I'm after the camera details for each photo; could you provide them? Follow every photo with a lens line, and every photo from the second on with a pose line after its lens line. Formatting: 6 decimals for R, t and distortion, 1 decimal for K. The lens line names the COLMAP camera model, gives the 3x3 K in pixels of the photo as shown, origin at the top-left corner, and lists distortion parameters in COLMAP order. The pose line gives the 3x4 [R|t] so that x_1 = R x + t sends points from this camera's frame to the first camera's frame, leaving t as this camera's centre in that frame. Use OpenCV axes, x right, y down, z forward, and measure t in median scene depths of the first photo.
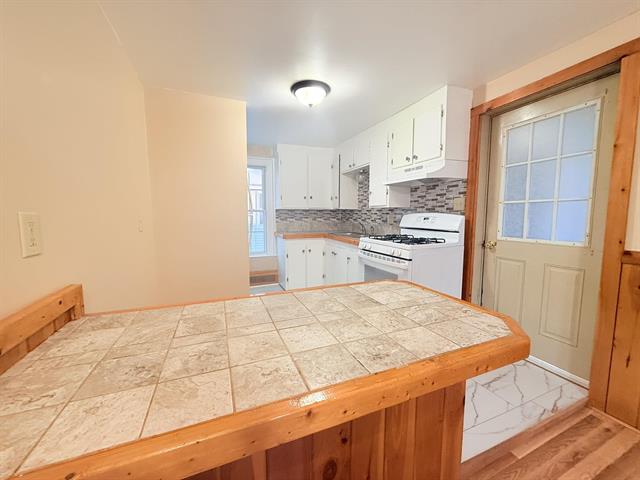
lens RADIAL K [[253.8, 0, 319.6], [0, 253.8, 239.0], [0, 0, 1]] dist [-0.001128, 0.000547]
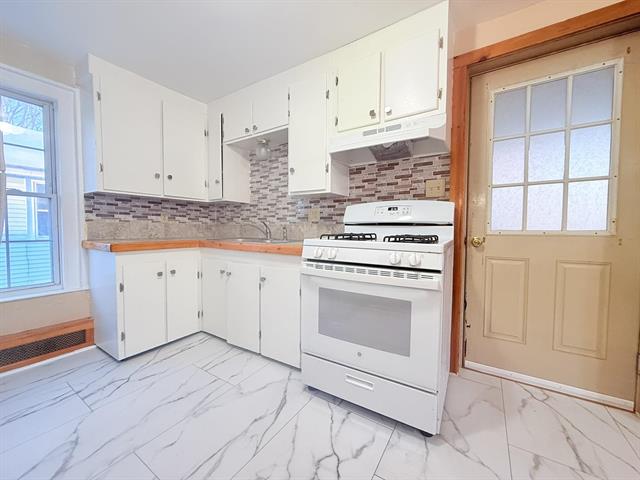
lens RADIAL K [[253.8, 0, 320.1], [0, 253.8, 239.2], [0, 0, 1]] dist [-0.001128, 0.000547]
pose [[0.822197, -0.021545, 0.568795, -0.118422], [0.049834, 0.998171, -0.034226, 0.014435], [-0.567018, 0.056486, 0.821767, 0.508726]]
